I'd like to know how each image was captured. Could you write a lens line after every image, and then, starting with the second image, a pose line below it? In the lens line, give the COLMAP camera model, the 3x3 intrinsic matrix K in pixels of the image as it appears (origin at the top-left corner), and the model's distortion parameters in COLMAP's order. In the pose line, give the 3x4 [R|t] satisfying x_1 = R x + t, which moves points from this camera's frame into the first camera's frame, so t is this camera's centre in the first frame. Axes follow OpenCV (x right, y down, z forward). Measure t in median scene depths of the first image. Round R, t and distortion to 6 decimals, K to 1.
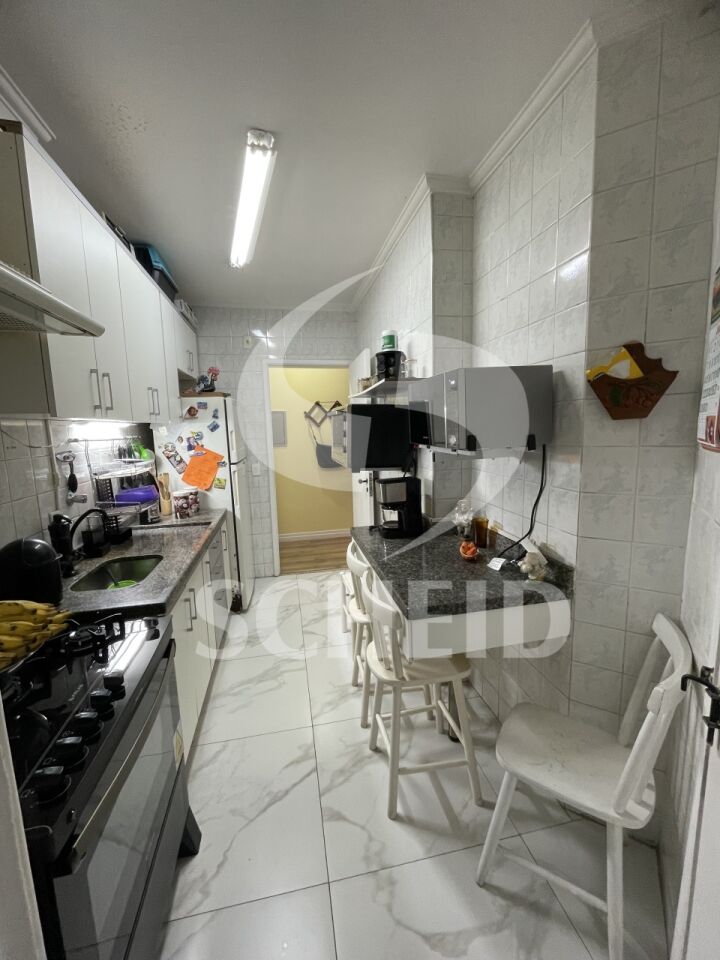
lens RADIAL K [[391.5, 0, 360.6], [0, 391.5, 480.3], [0, 0, 1]] dist [-0.002611, -0.000193]
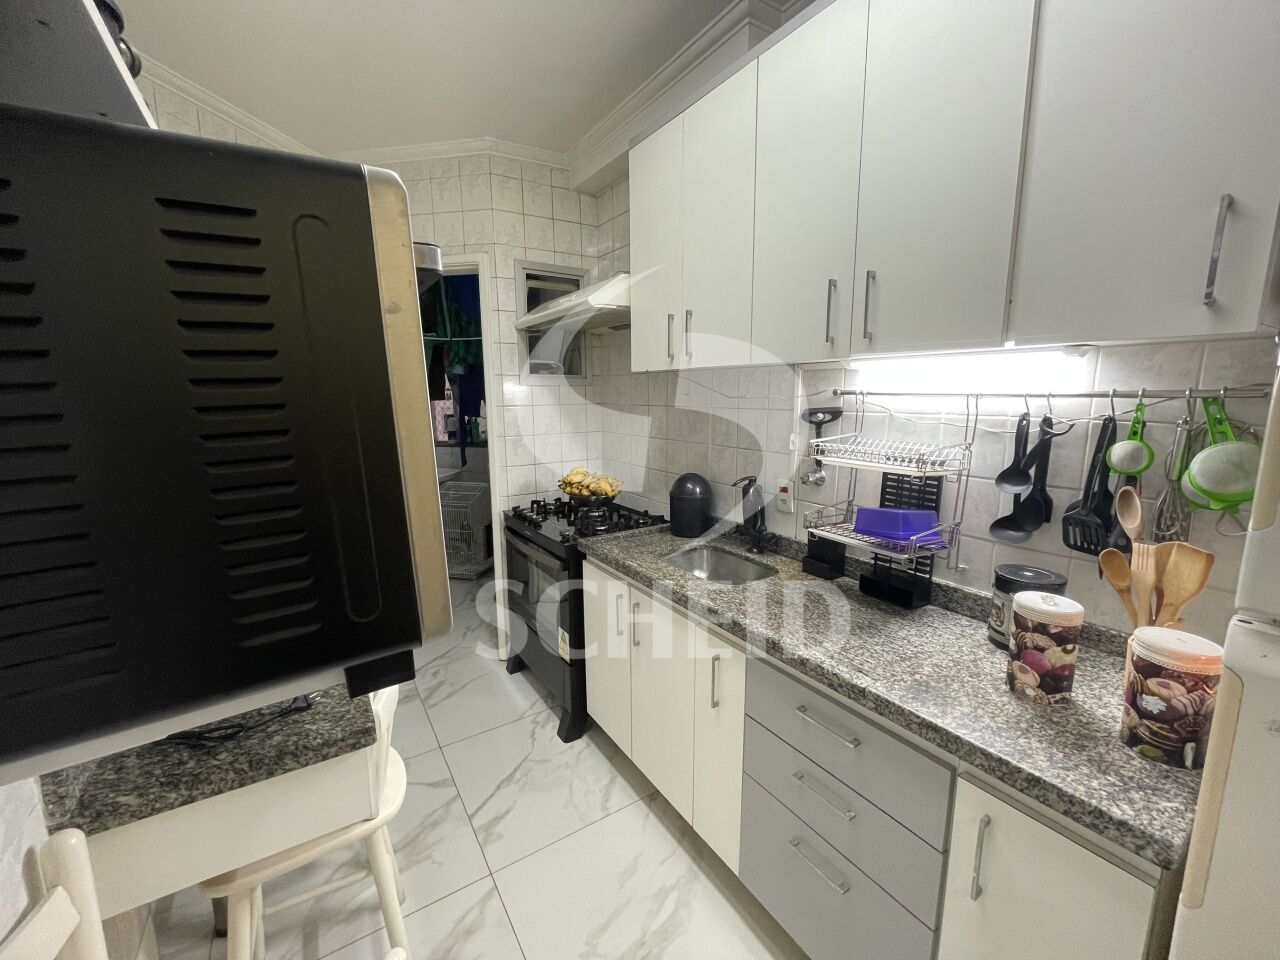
lens RADIAL K [[522.0, 0, 638.7], [0, 522.0, 477.8], [0, 0, 1]] dist [-0.002611, -0.000193]
pose [[-0.930116, 0.093138, -0.355260, -0.129188], [-0.017834, 0.954715, 0.296987, -0.258446], [0.366832, 0.282568, -0.886335, 1.992995]]
